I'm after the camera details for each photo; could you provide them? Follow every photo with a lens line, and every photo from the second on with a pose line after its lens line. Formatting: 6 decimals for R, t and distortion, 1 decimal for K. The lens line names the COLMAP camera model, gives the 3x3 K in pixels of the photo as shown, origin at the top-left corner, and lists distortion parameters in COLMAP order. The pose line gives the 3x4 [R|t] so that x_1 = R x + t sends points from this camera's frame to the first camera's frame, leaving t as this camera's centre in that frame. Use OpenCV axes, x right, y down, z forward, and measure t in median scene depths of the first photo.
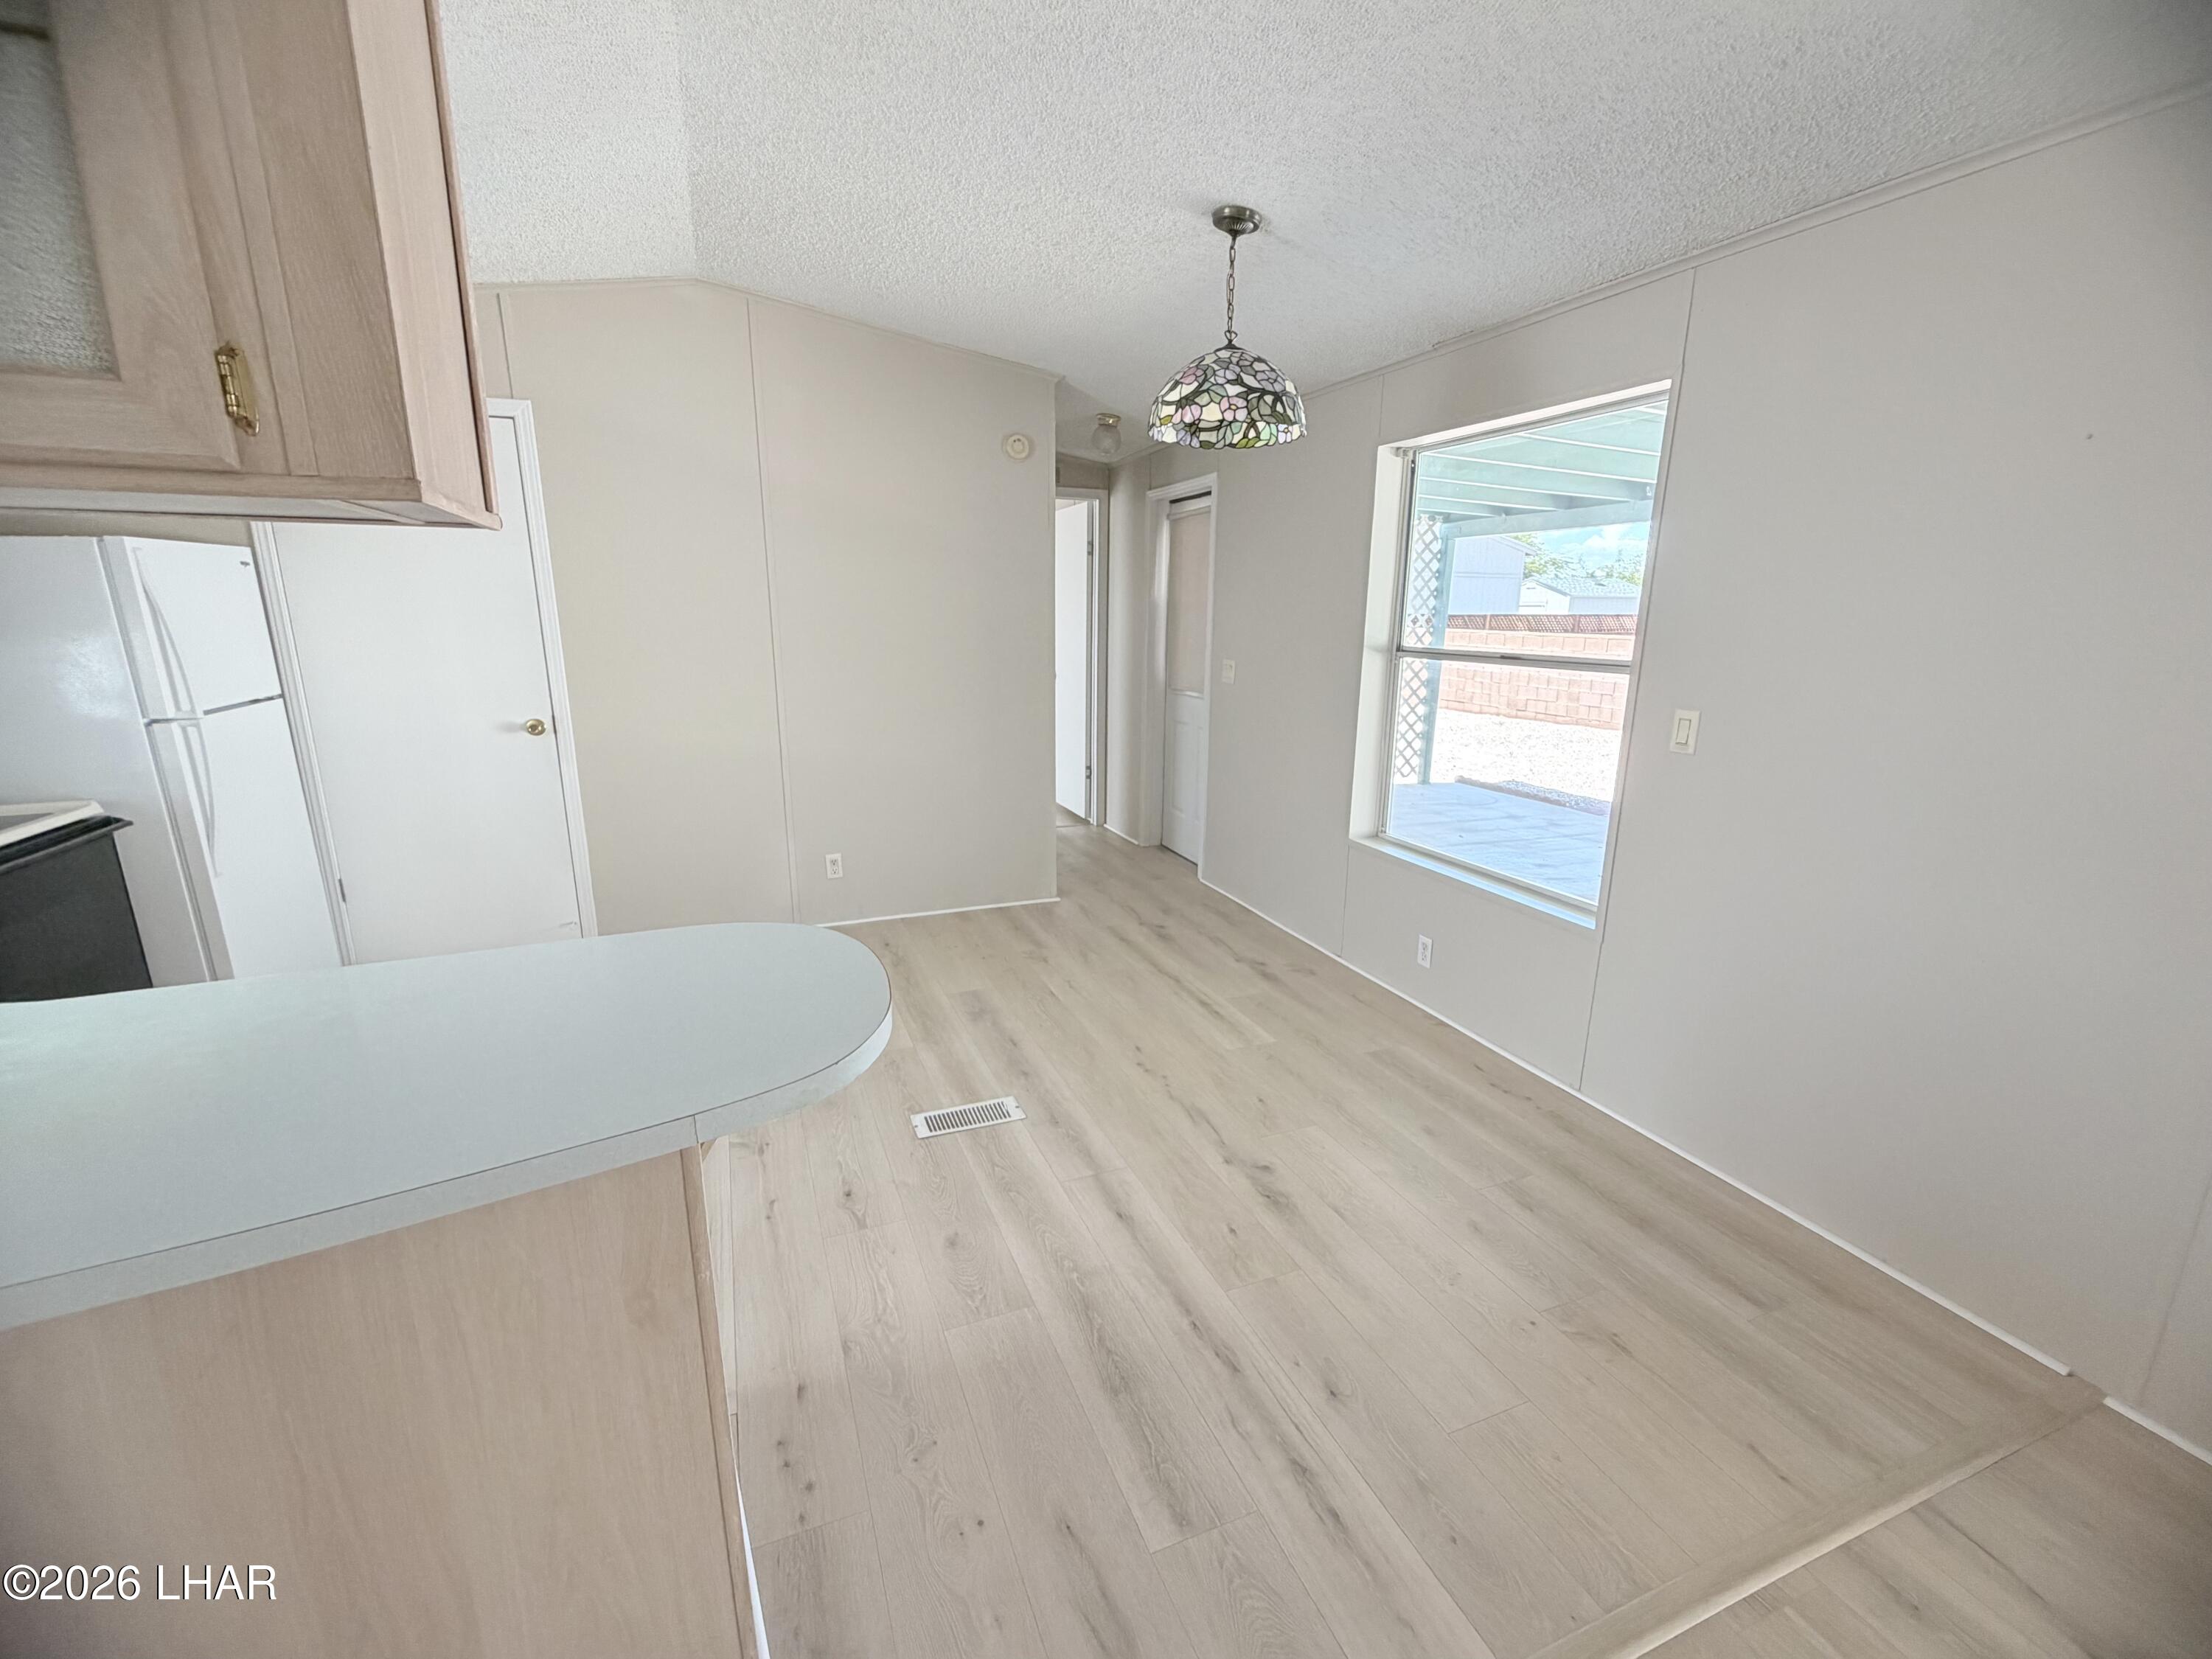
lens RADIAL K [[934.0, 0, 1107.4], [0, 934.0, 831.2], [0, 0, 1]] dist [0.000856, -0.000142]
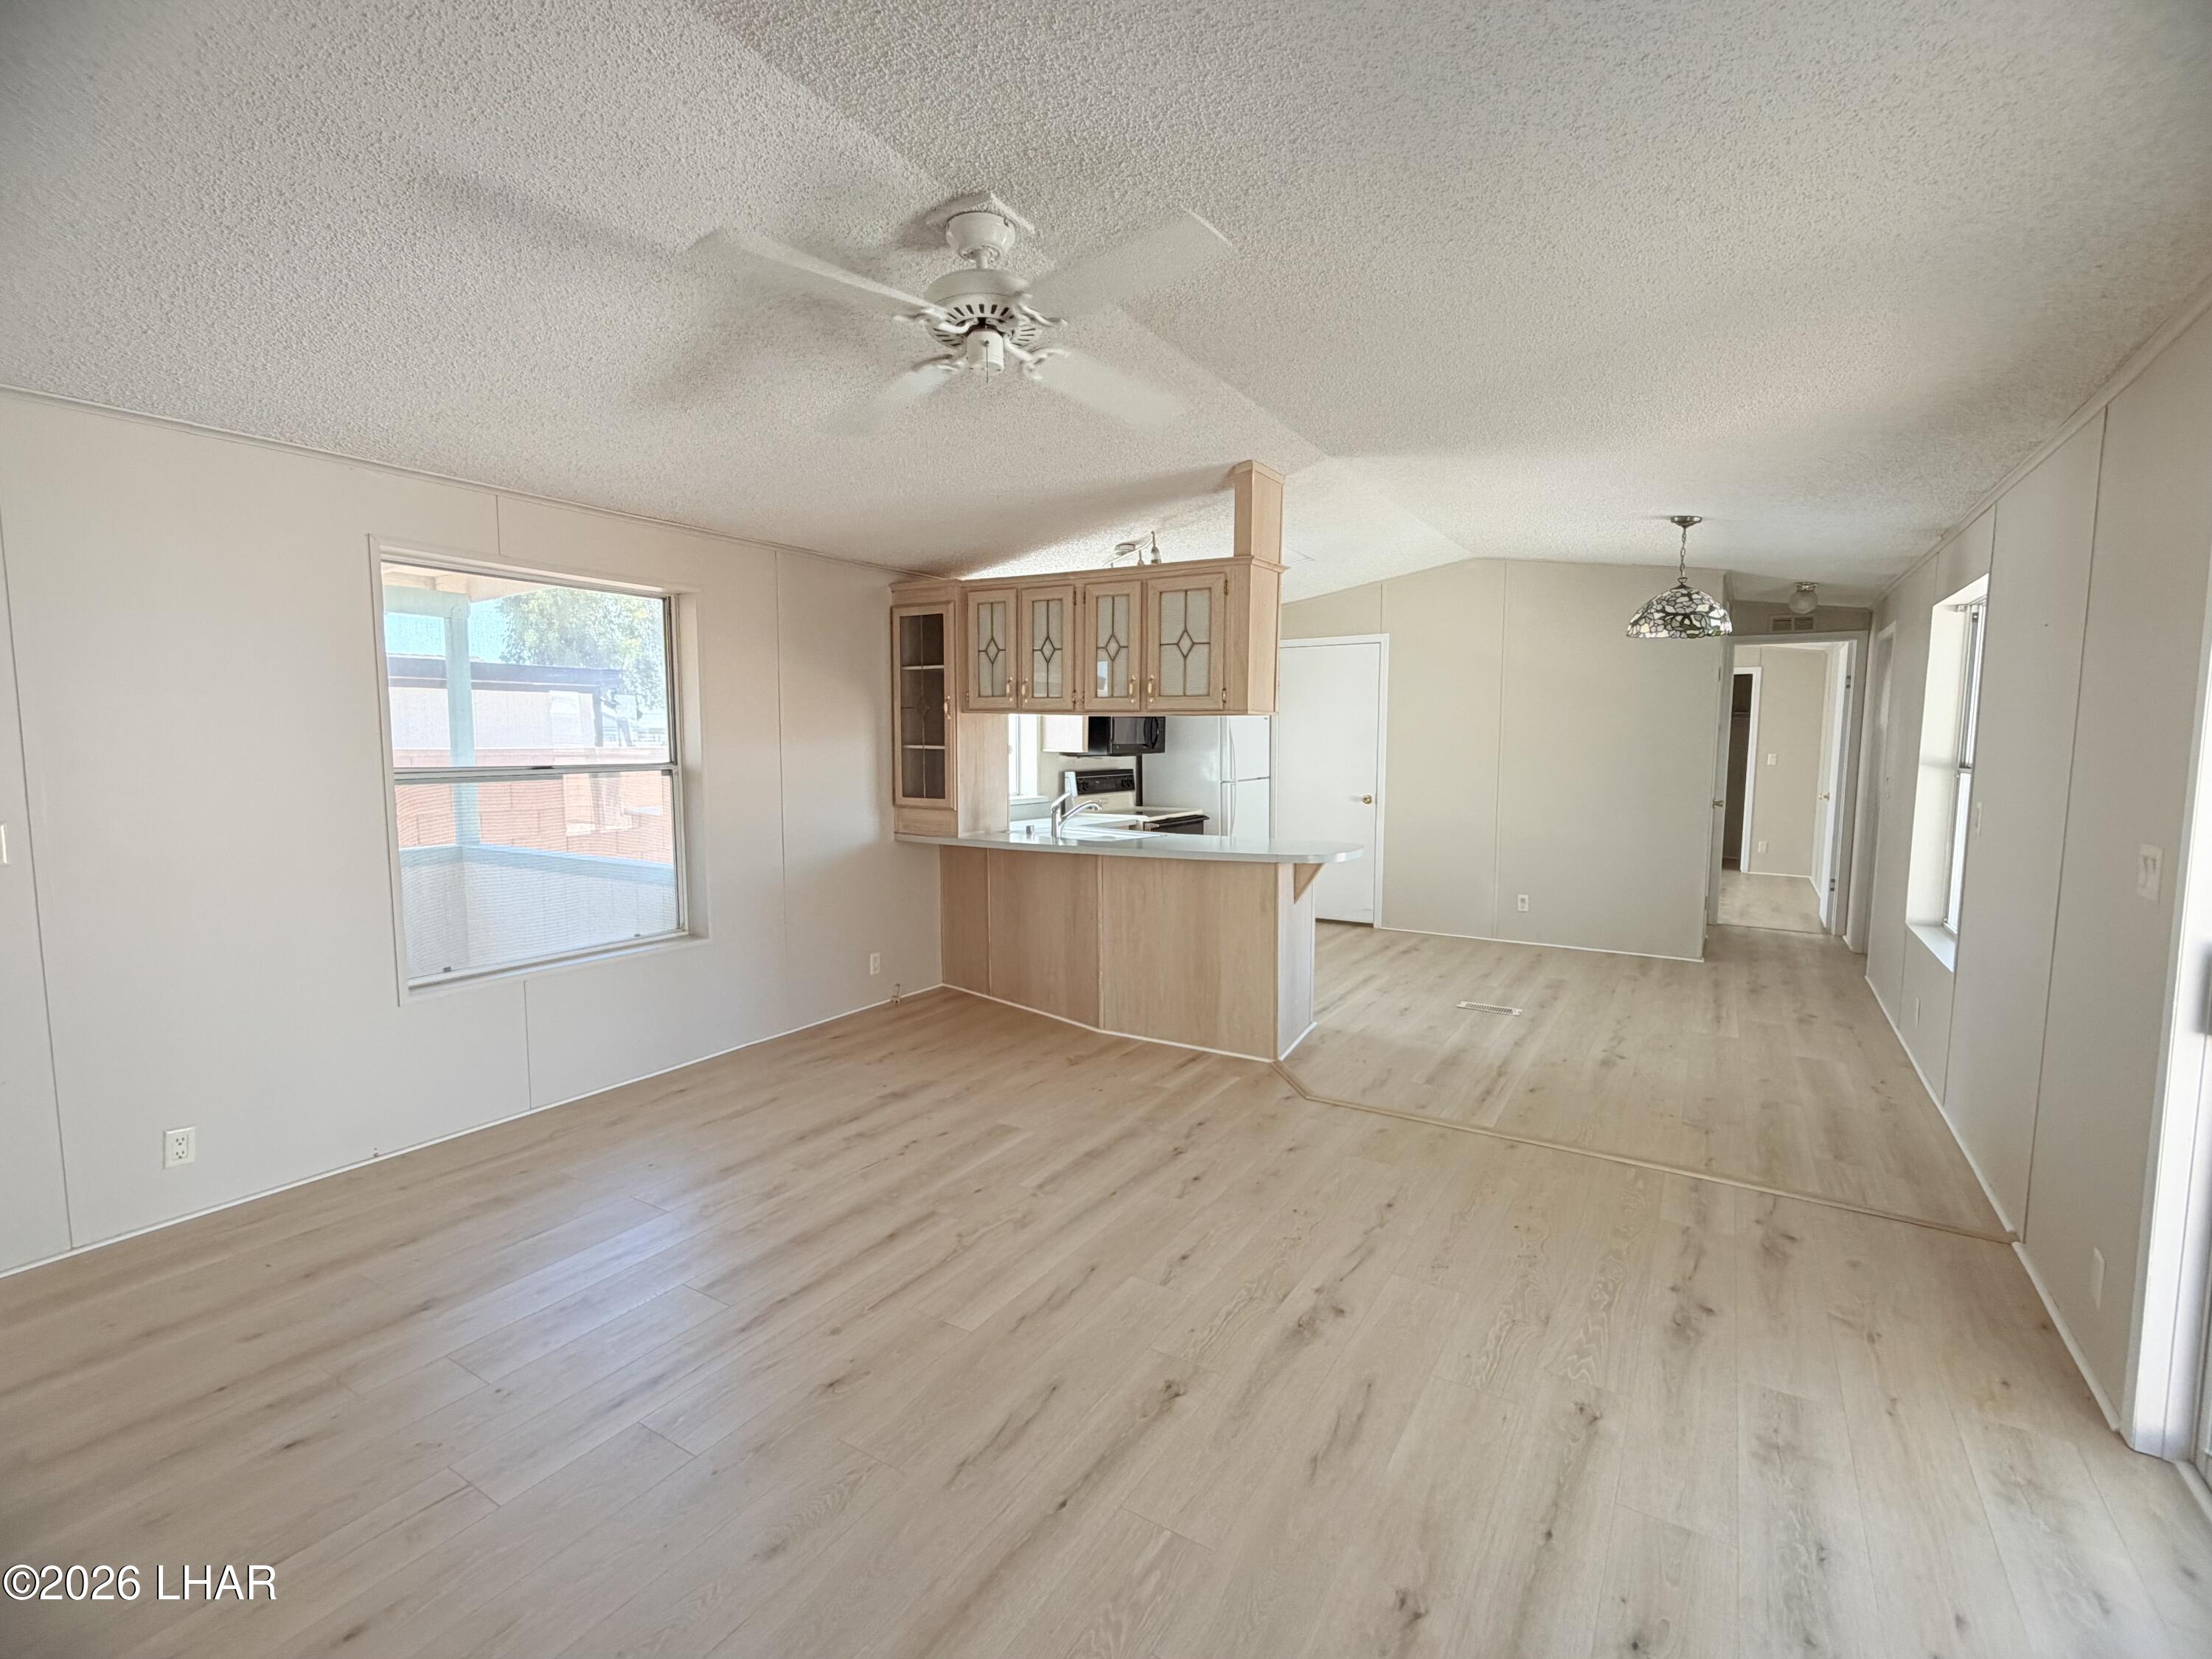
lens RADIAL K [[1000.0, 0, 1114.4], [0, 1000.0, 833.5], [0, 0, 1]] dist [0.001035, -0.000741]
pose [[0.593188, 0.069762, -0.802036, 1.045907], [-0.182290, 0.982003, -0.049406, 0.220213], [0.784155, 0.175510, 0.595229, -0.865857]]
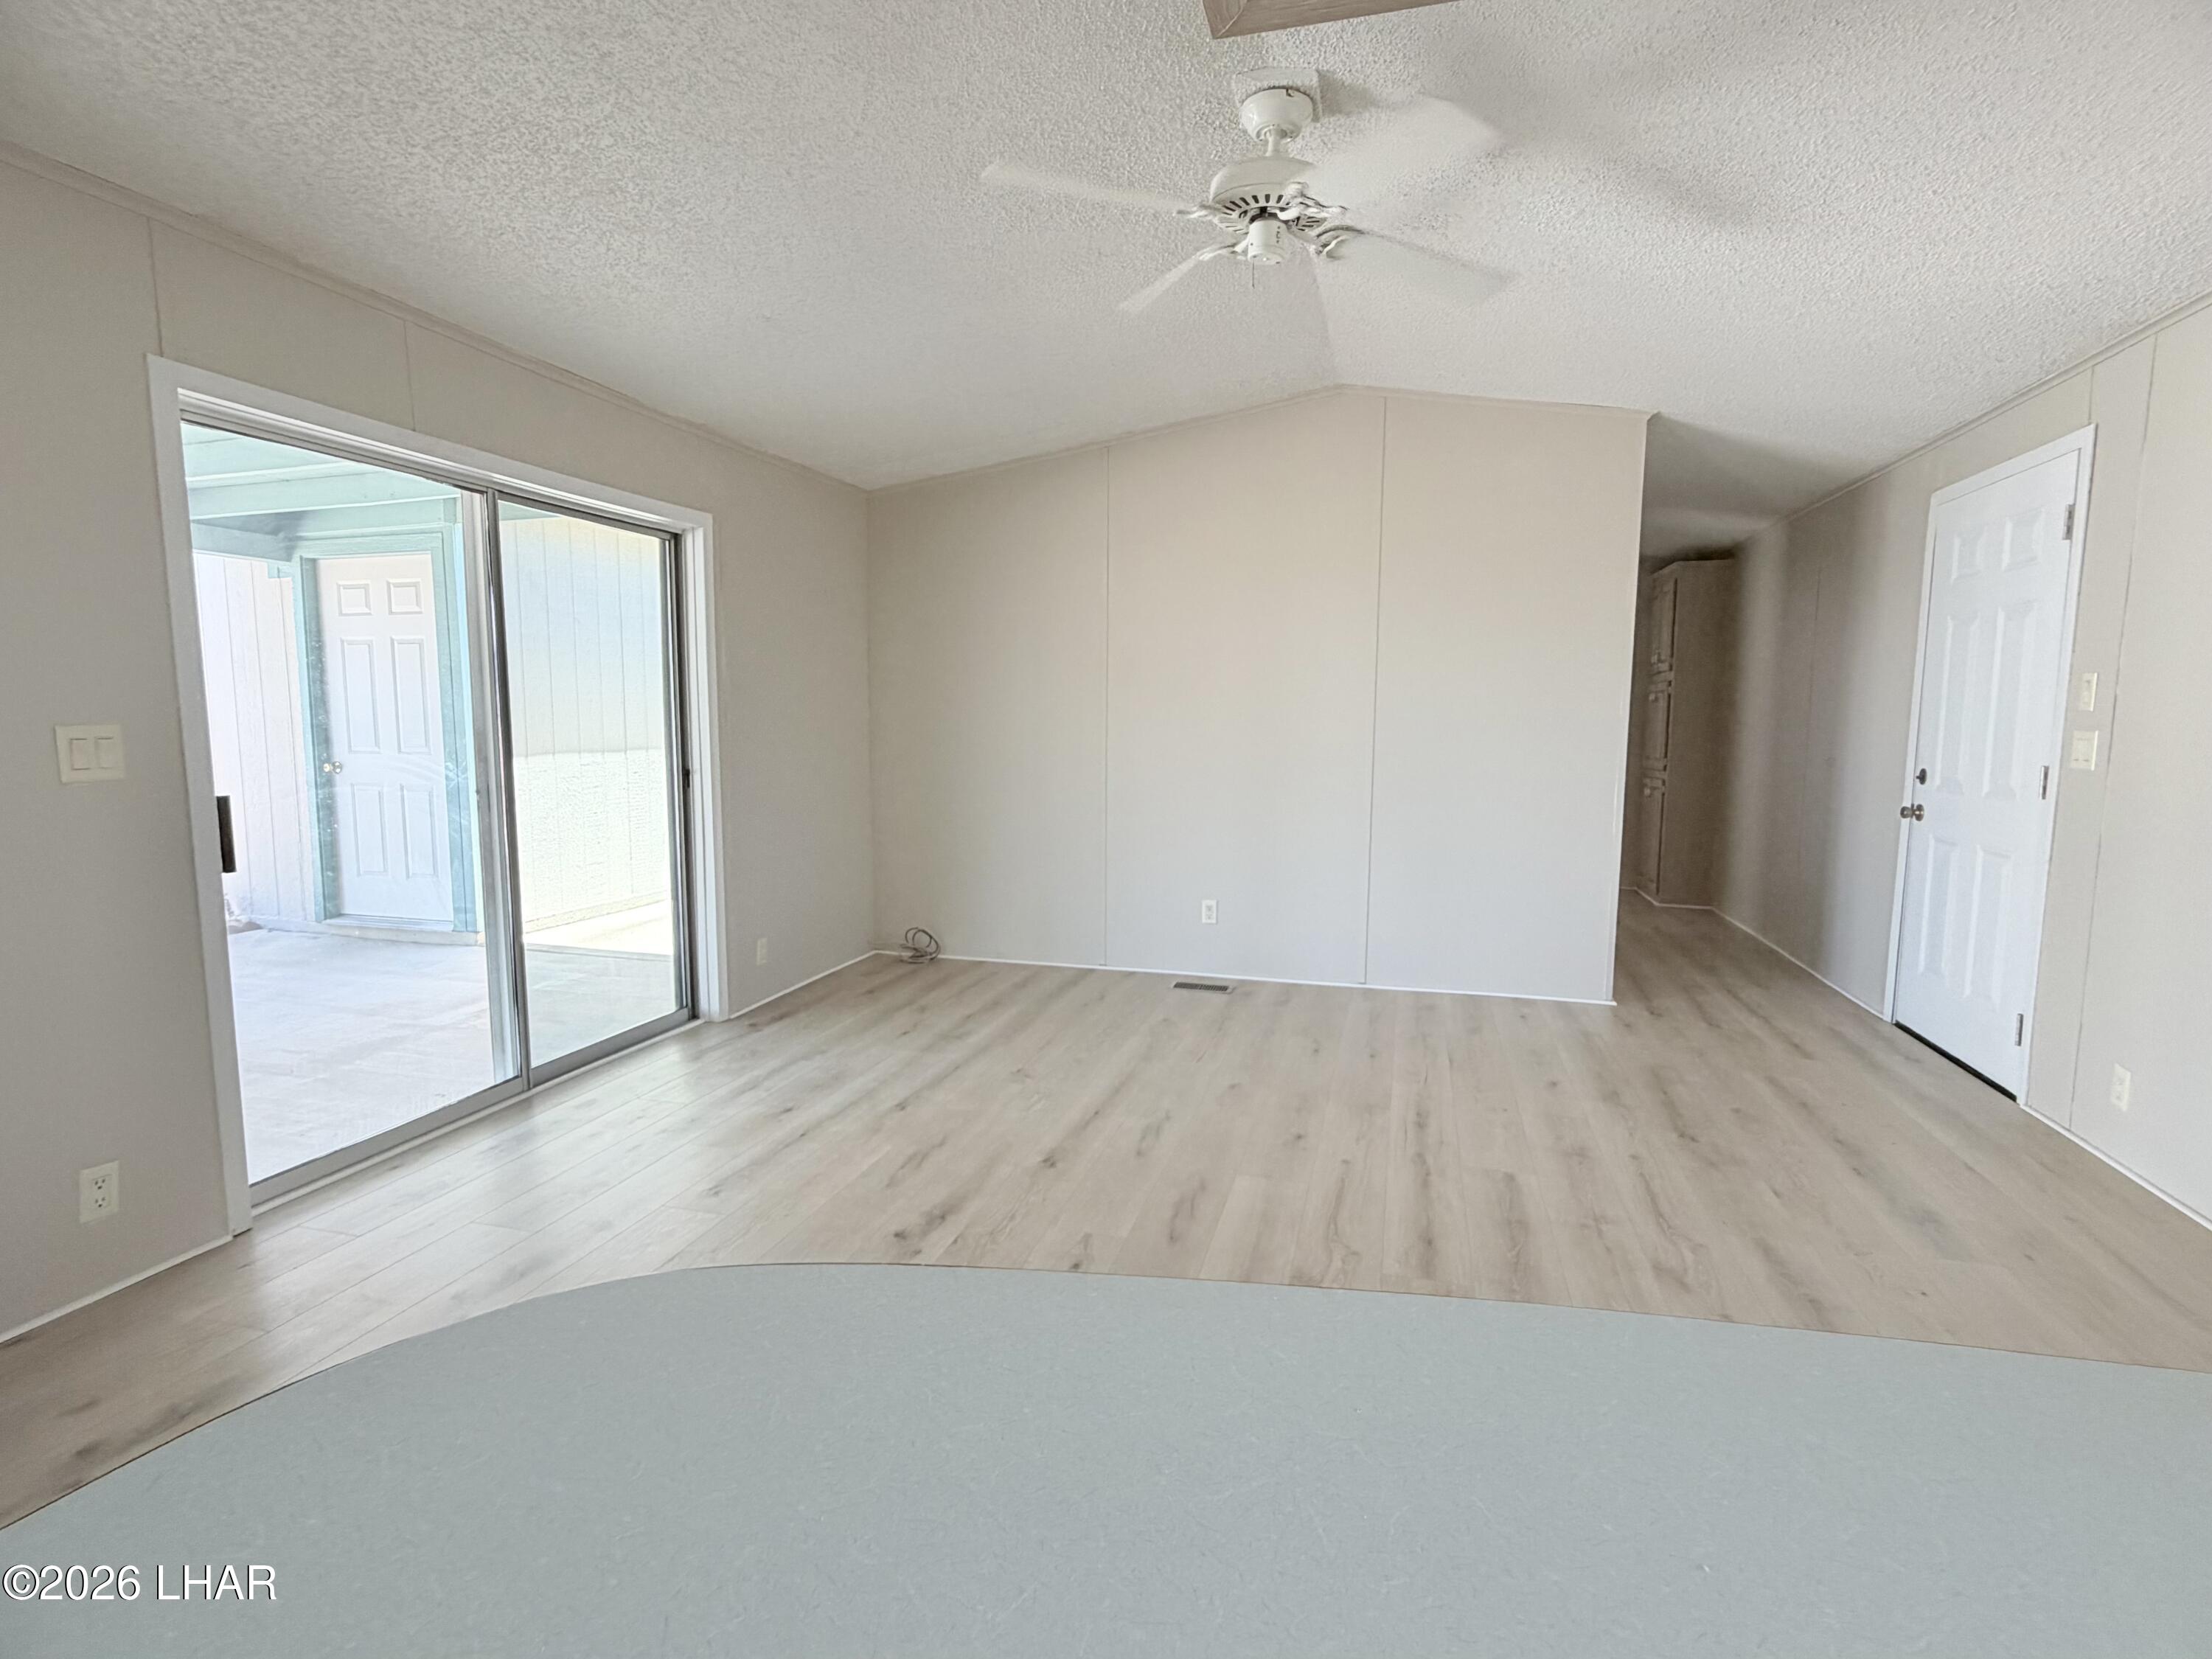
lens RADIAL K [[1070.9, 0, 1110.7], [0, 1070.9, 837.3], [0, 0, 1]] dist [0.000178, -0.000011]
pose [[-0.793260, -0.083059, 0.603192, -0.347236], [0.128743, 0.945374, 0.299487, -0.042834], [-0.595117, 0.315227, -0.739234, 0.518480]]
